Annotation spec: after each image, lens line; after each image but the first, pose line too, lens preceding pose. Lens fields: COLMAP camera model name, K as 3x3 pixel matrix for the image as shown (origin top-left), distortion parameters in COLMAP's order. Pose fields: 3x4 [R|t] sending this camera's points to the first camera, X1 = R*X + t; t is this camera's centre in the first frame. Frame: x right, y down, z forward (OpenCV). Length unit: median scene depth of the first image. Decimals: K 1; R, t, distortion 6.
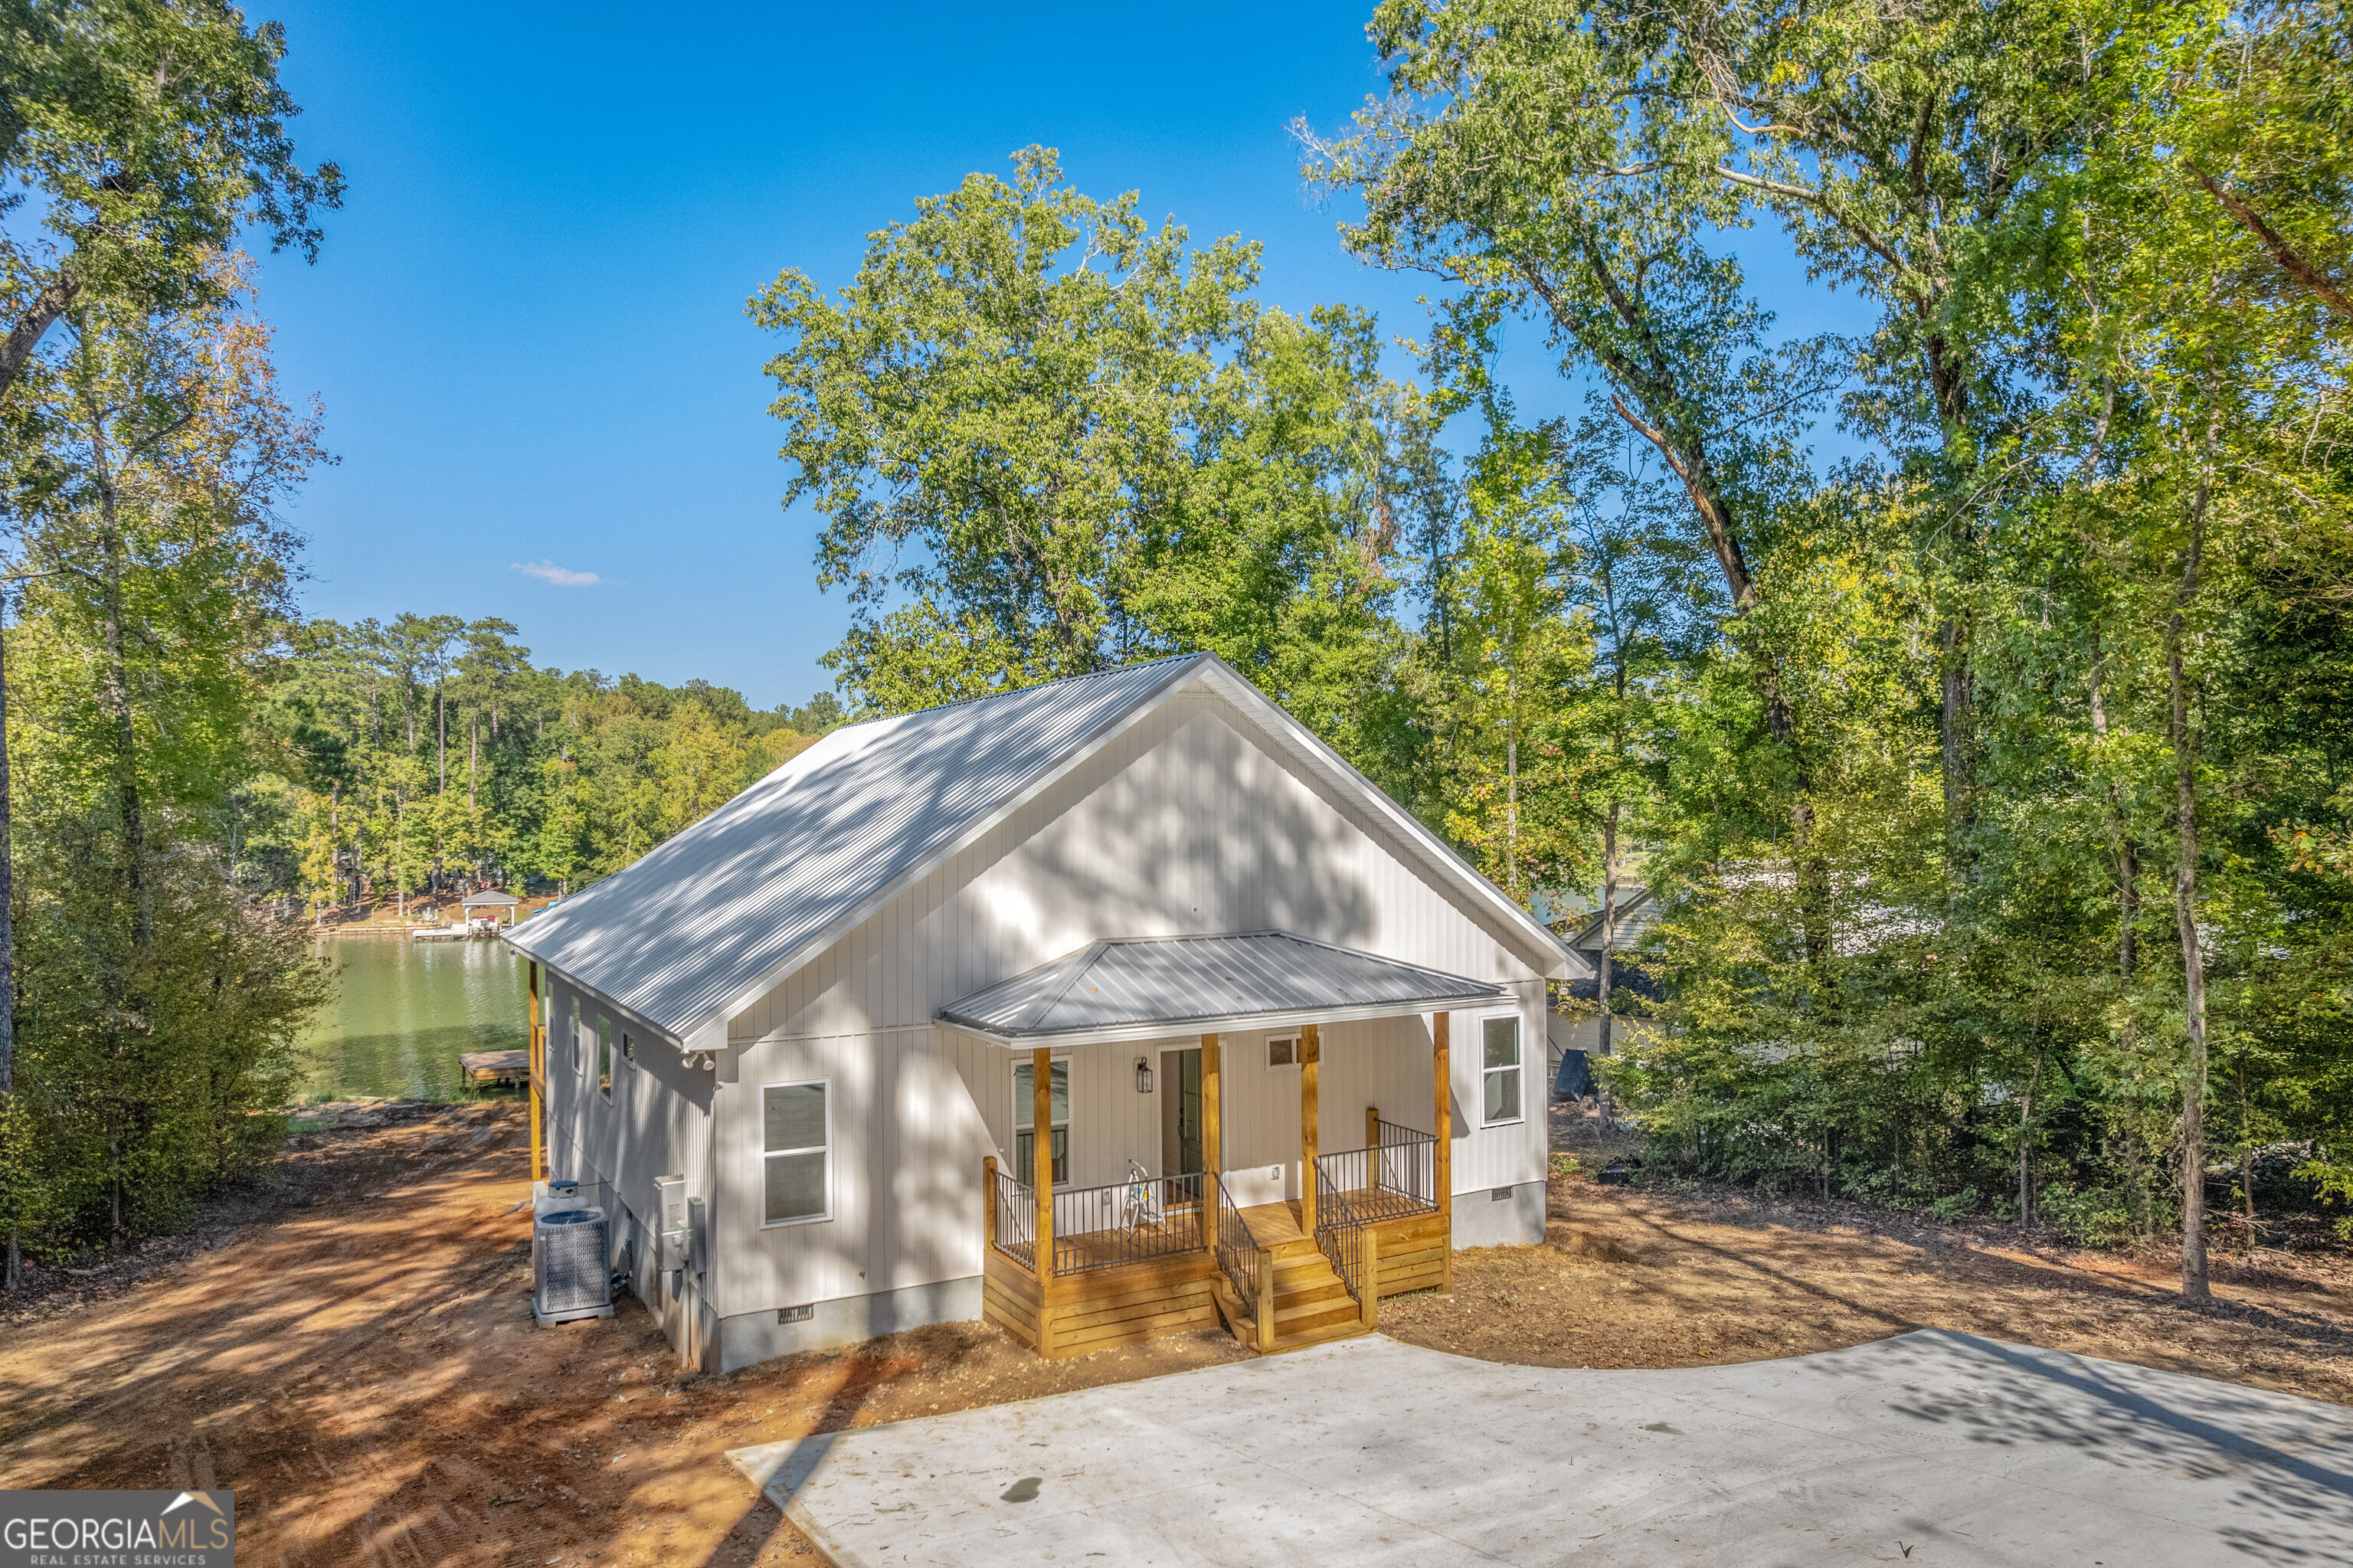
lens RADIAL K [[1514.9, 0, 1193.1], [0, 1514.9, 742.1], [0, 0, 1]] dist [-0.068094, 0.048127]
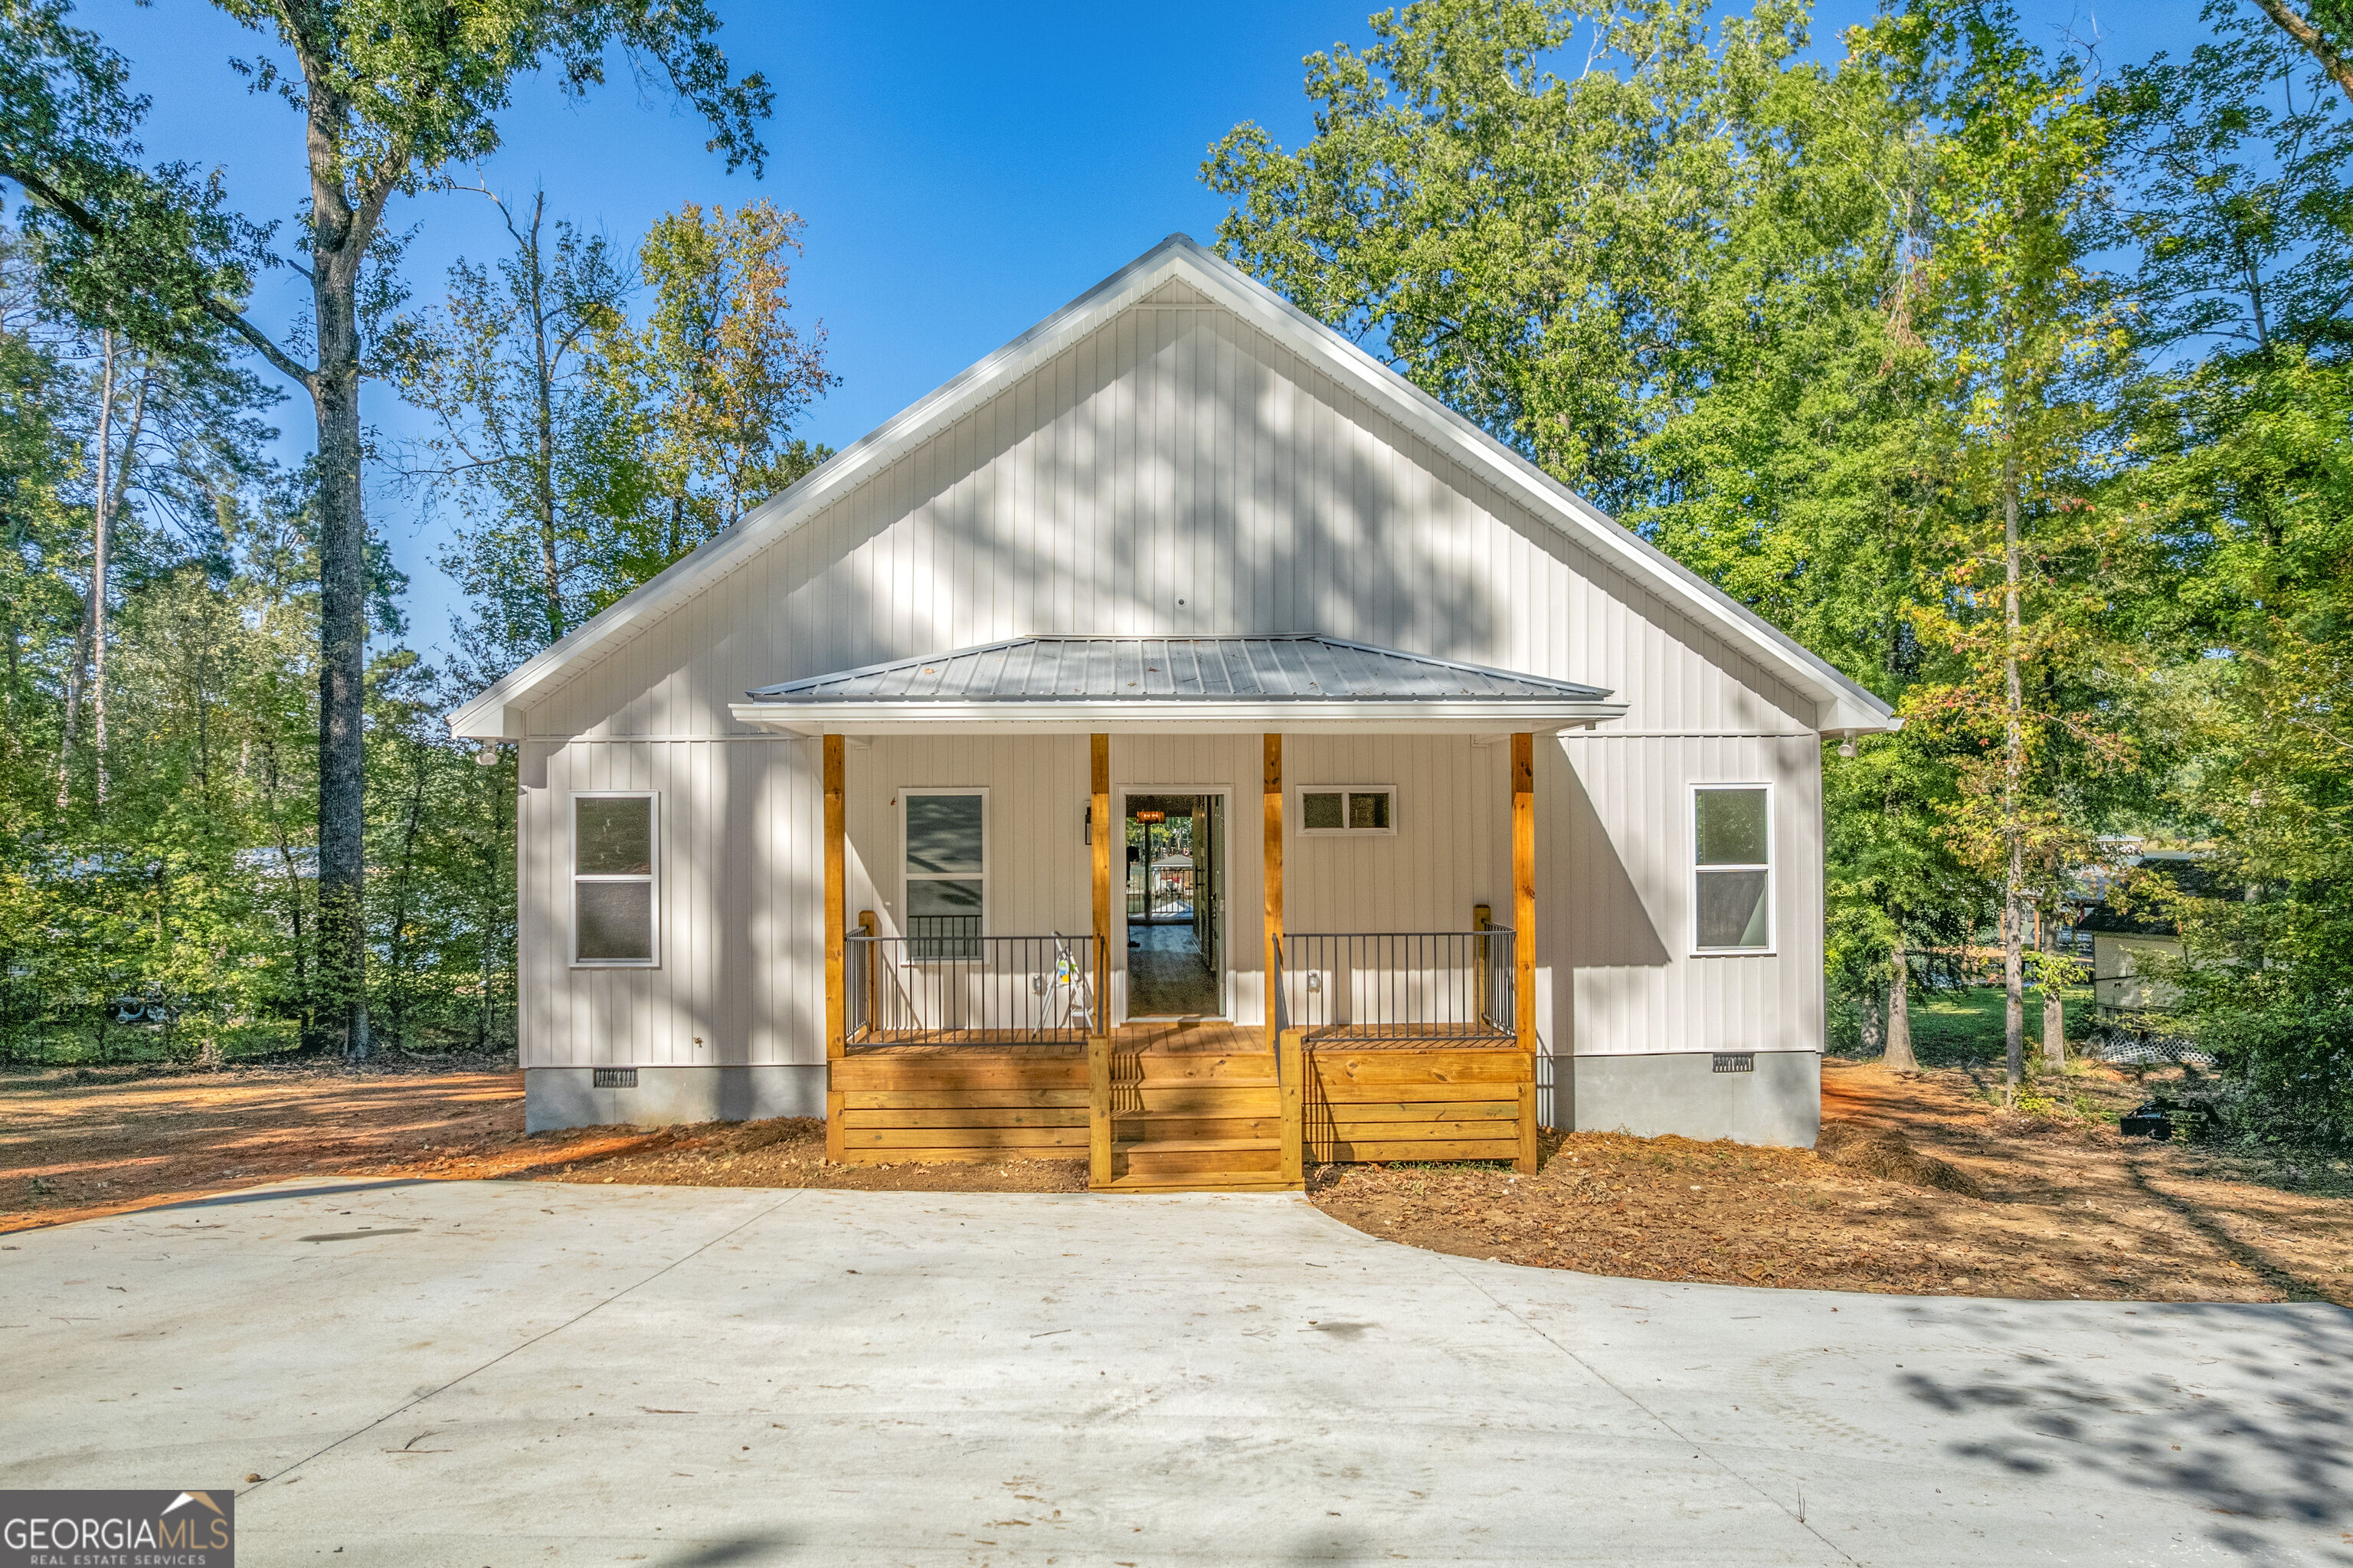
lens RADIAL K [[1514.9, 0, 1190.2], [0, 1514.9, 796.3], [0, 0, 1]] dist [-0.068094, 0.048127]
pose [[0.879139, -0.006790, -0.476518, 0.301234], [0.021791, 0.999425, 0.025962, 0.163082], [0.476068, -0.033208, 0.878781, 0.326491]]
